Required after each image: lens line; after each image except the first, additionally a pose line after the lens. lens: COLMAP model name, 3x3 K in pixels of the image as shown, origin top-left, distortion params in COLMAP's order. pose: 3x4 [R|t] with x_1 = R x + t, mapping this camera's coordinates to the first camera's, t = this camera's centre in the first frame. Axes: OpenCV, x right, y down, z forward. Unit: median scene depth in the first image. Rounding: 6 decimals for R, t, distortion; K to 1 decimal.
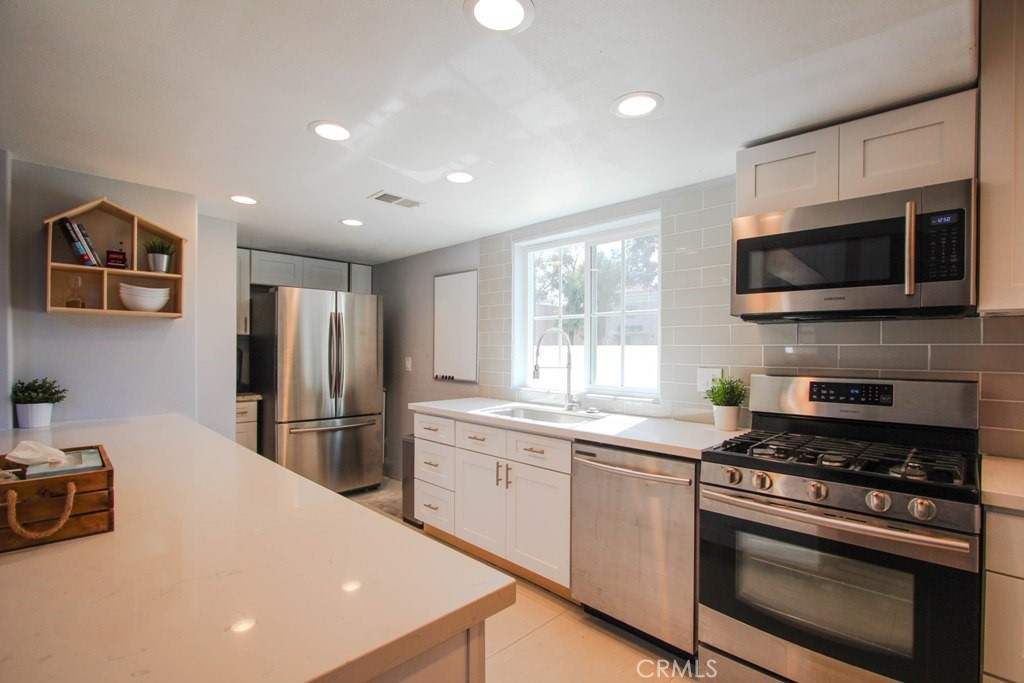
lens RADIAL K [[471.8, 0, 509.8], [0, 471.8, 350.1], [0, 0, 1]] dist [-0.017916, 0.002938]
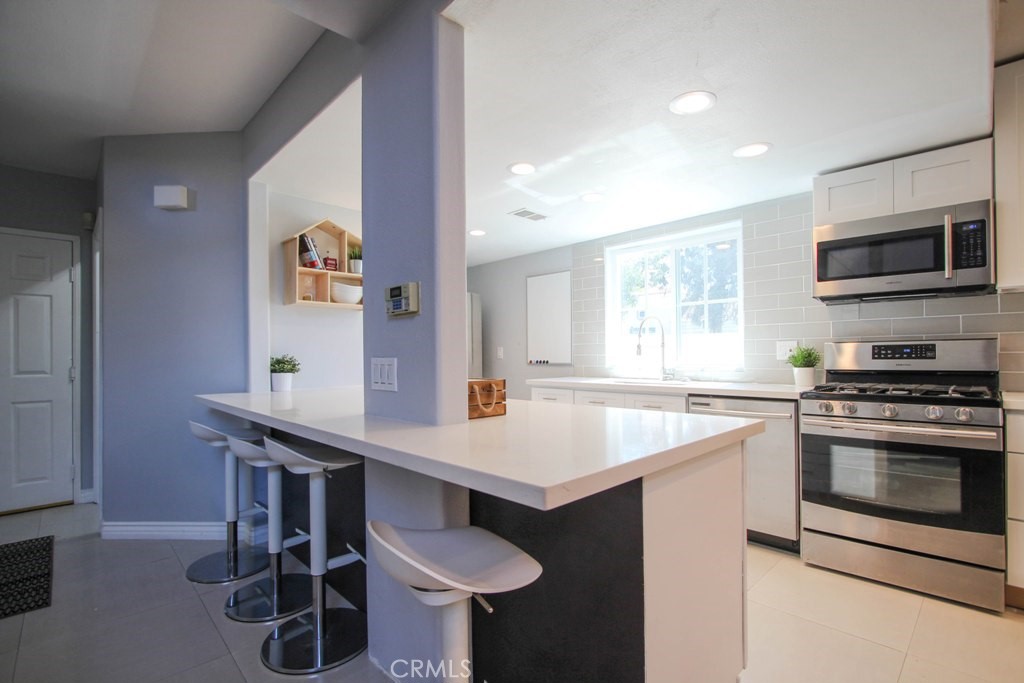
lens RADIAL K [[471.8, 0, 510.8], [0, 471.8, 350.1], [0, 0, 1]] dist [-0.017916, 0.002938]
pose [[0.999806, -0.014736, -0.013052, -0.329812], [0.014604, 0.999842, -0.010110, 0.067244], [0.013199, 0.009917, 0.999864, -0.313293]]
